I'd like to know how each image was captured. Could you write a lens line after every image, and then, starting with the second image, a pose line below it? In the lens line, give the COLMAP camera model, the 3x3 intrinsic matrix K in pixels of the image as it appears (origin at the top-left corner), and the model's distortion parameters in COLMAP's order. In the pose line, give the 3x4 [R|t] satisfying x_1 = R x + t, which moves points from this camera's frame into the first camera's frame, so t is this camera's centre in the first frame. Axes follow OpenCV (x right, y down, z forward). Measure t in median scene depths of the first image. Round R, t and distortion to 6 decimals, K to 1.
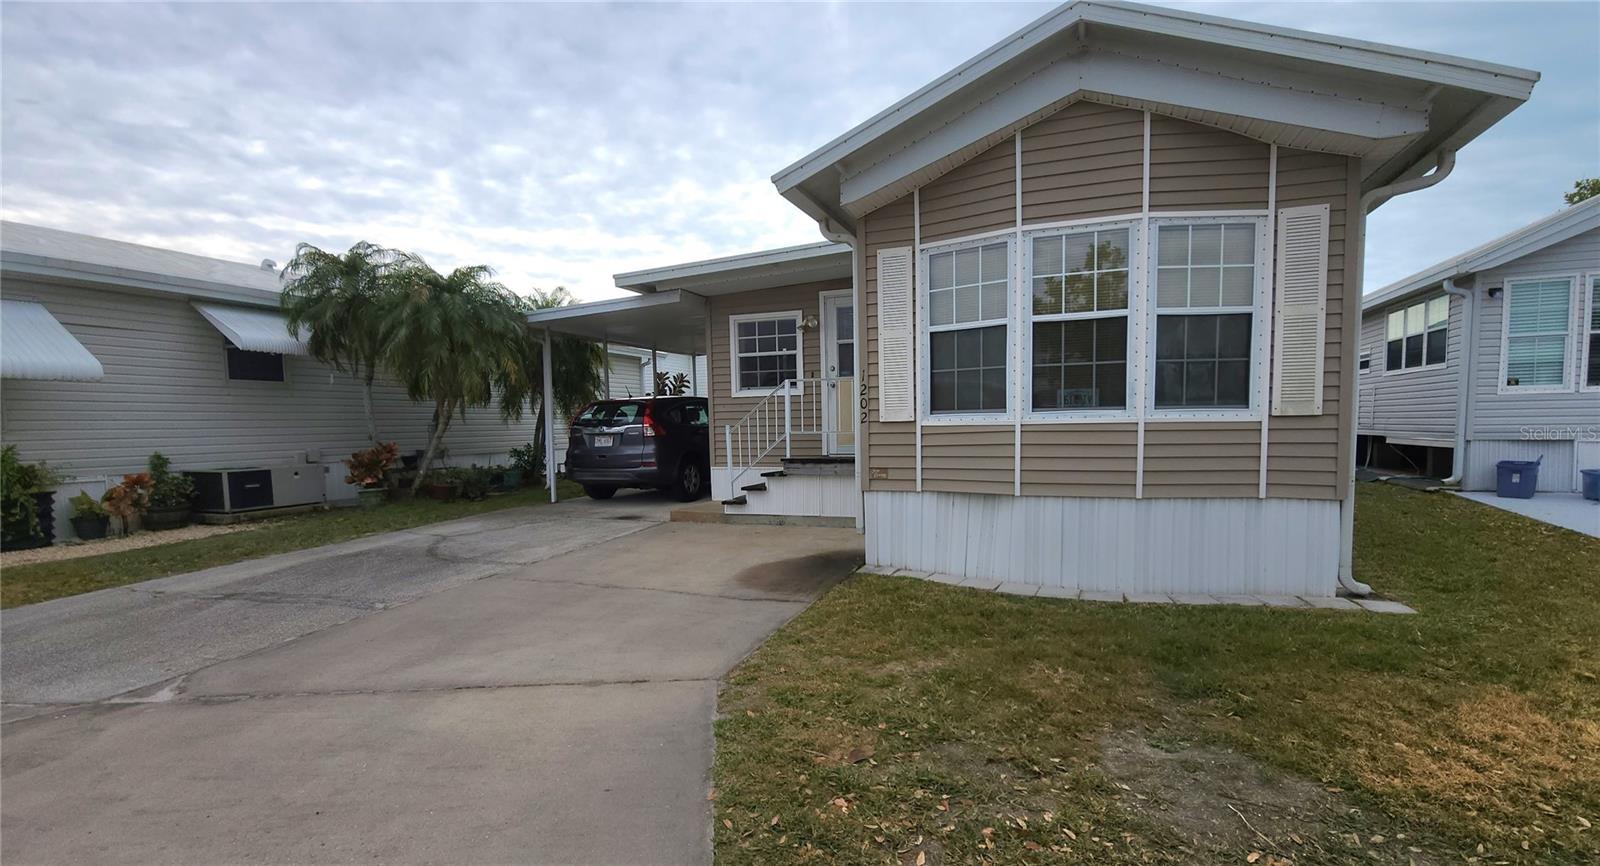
lens RADIAL K [[681.8, 0, 801.0], [0, 681.8, 446.7], [0, 0, 1]] dist [0.003752, -0.001216]
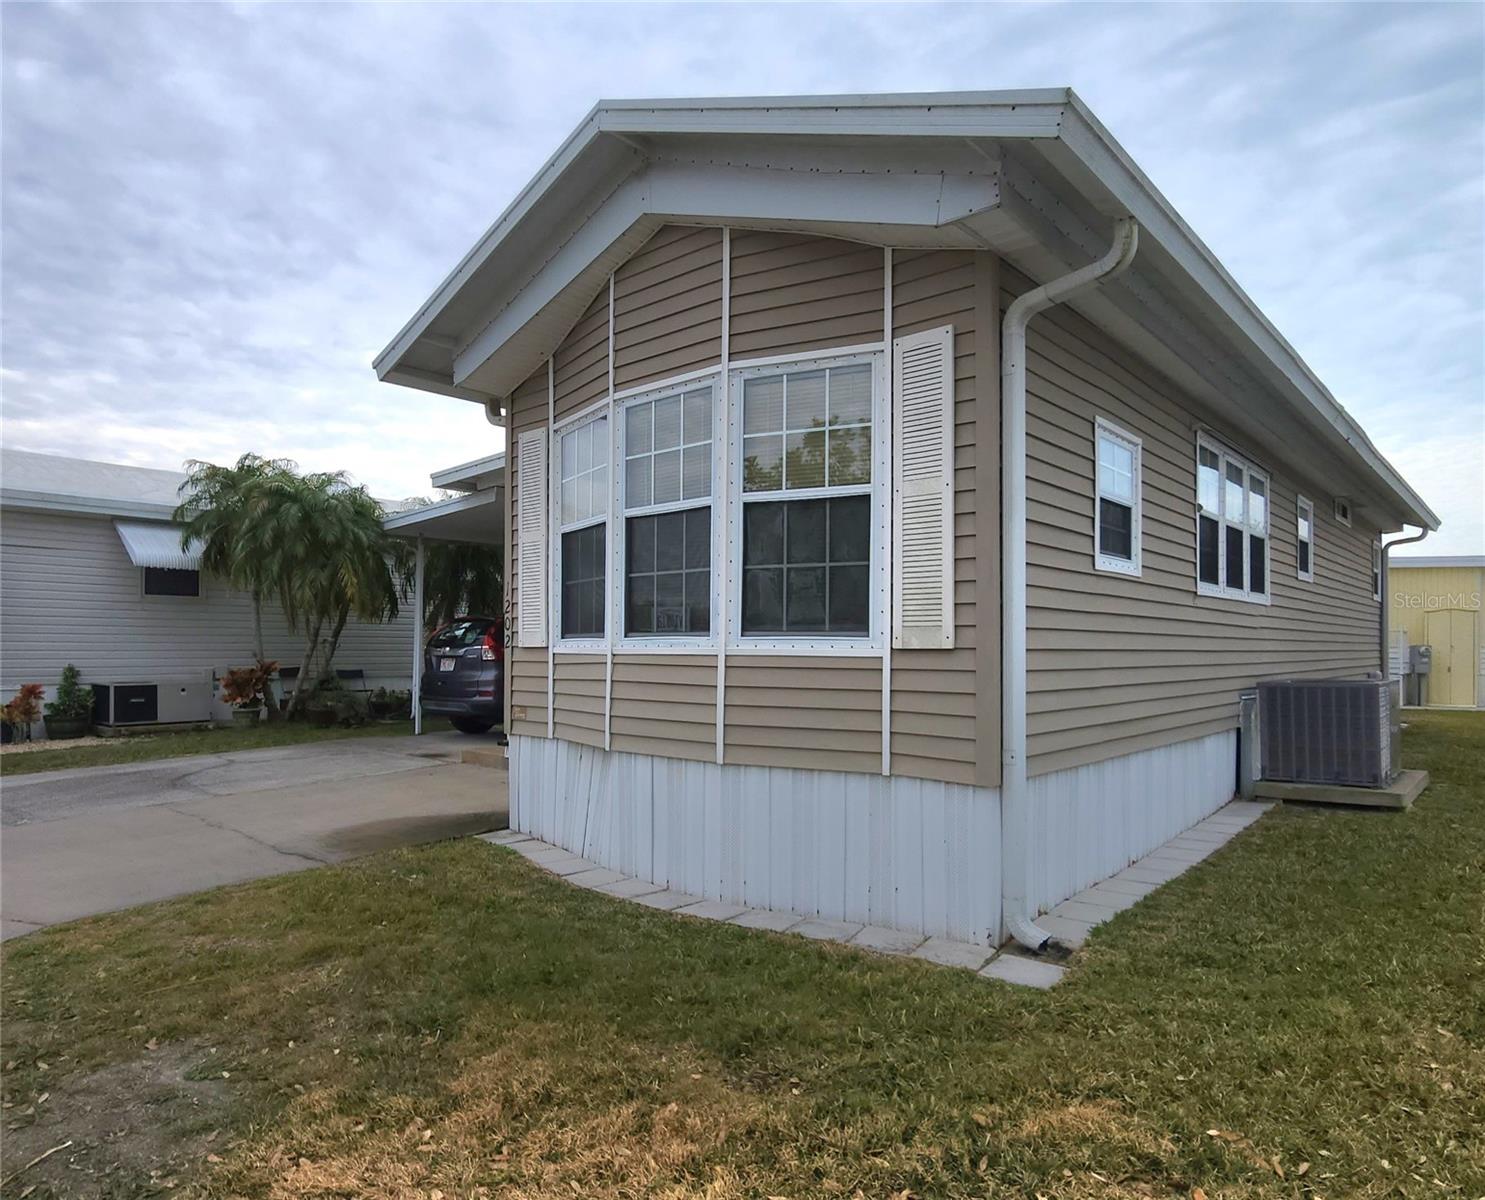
lens RADIAL K [[910.5, 0, 743.1], [0, 910.5, 603.0], [0, 0, 1]] dist [0.004700, 0.004528]
pose [[0.926549, 0.000599, -0.376173, 0.763766], [-0.031890, 0.996524, -0.076960, -0.014694], [0.374819, 0.083304, 0.923348, 0.120474]]
